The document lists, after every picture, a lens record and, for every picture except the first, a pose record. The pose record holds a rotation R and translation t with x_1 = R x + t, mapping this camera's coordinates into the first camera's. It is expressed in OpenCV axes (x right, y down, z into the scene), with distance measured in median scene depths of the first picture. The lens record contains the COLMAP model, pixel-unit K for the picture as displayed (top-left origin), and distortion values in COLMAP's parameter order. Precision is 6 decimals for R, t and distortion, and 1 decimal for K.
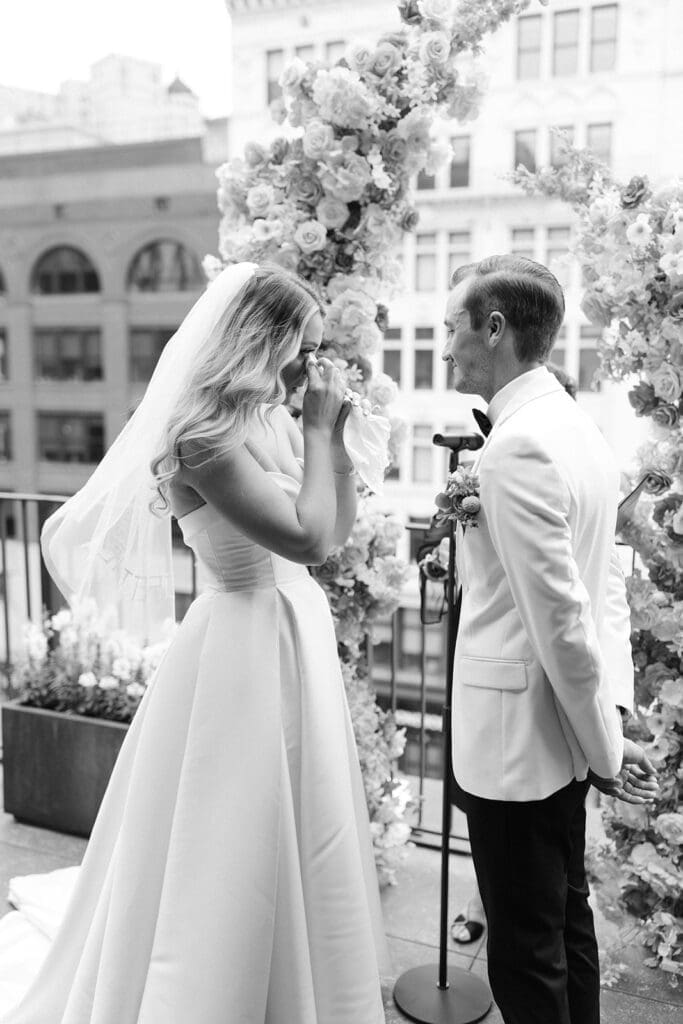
lens RADIAL K [[1047.4, 0, 337.3], [0, 1047.4, 523.5], [0, 0, 1]] dist [-0.005700, 0.021699]
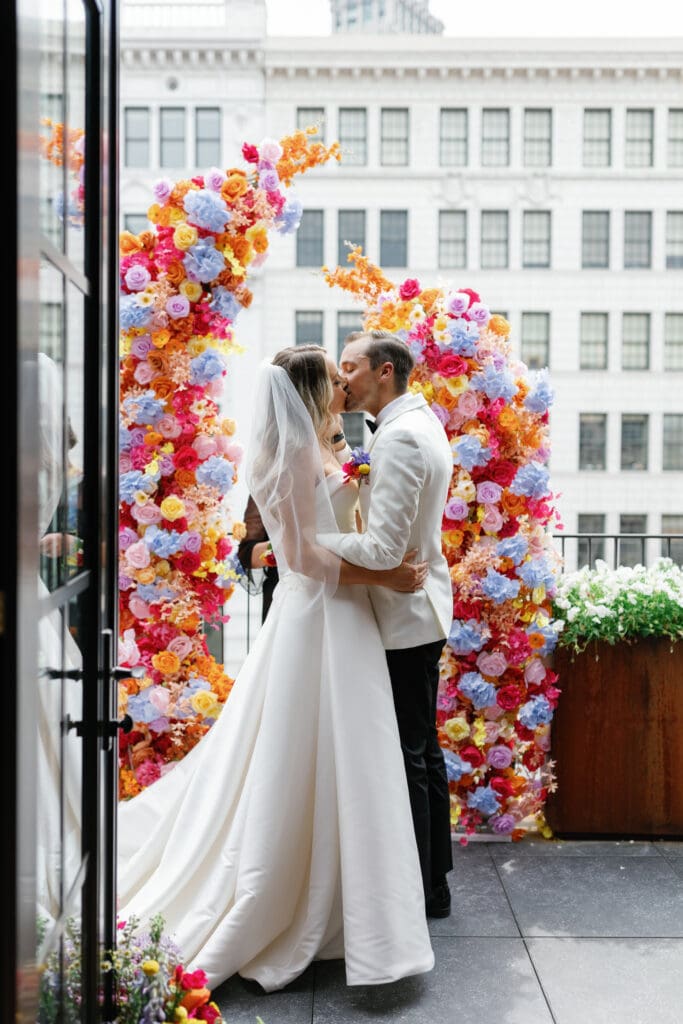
lens RADIAL K [[1230.1, 0, 361.9], [0, 1230.1, 493.6], [0, 0, 1]] dist [-0.003354, 0.006906]
pose [[0.917766, -0.008432, 0.397033, -0.439471], [0.056361, 0.992420, -0.109206, 0.145166], [-0.393102, 0.122603, 0.911284, -0.486258]]
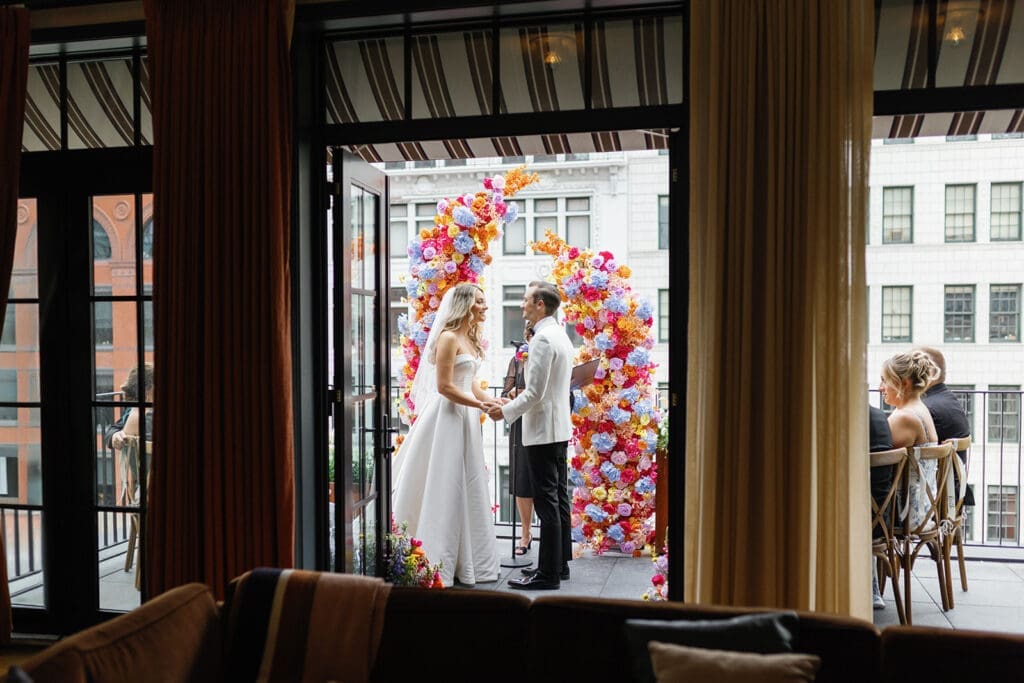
lens RADIAL K [[1255.2, 0, 452.4], [0, 1255.2, 340.5], [0, 0, 1]] dist [0.031381, 0.006180]
pose [[0.991528, -0.011243, 0.129405, -0.423180], [0.028553, 0.990744, -0.132708, 0.309836], [-0.126715, 0.135278, 0.982671, -1.995657]]
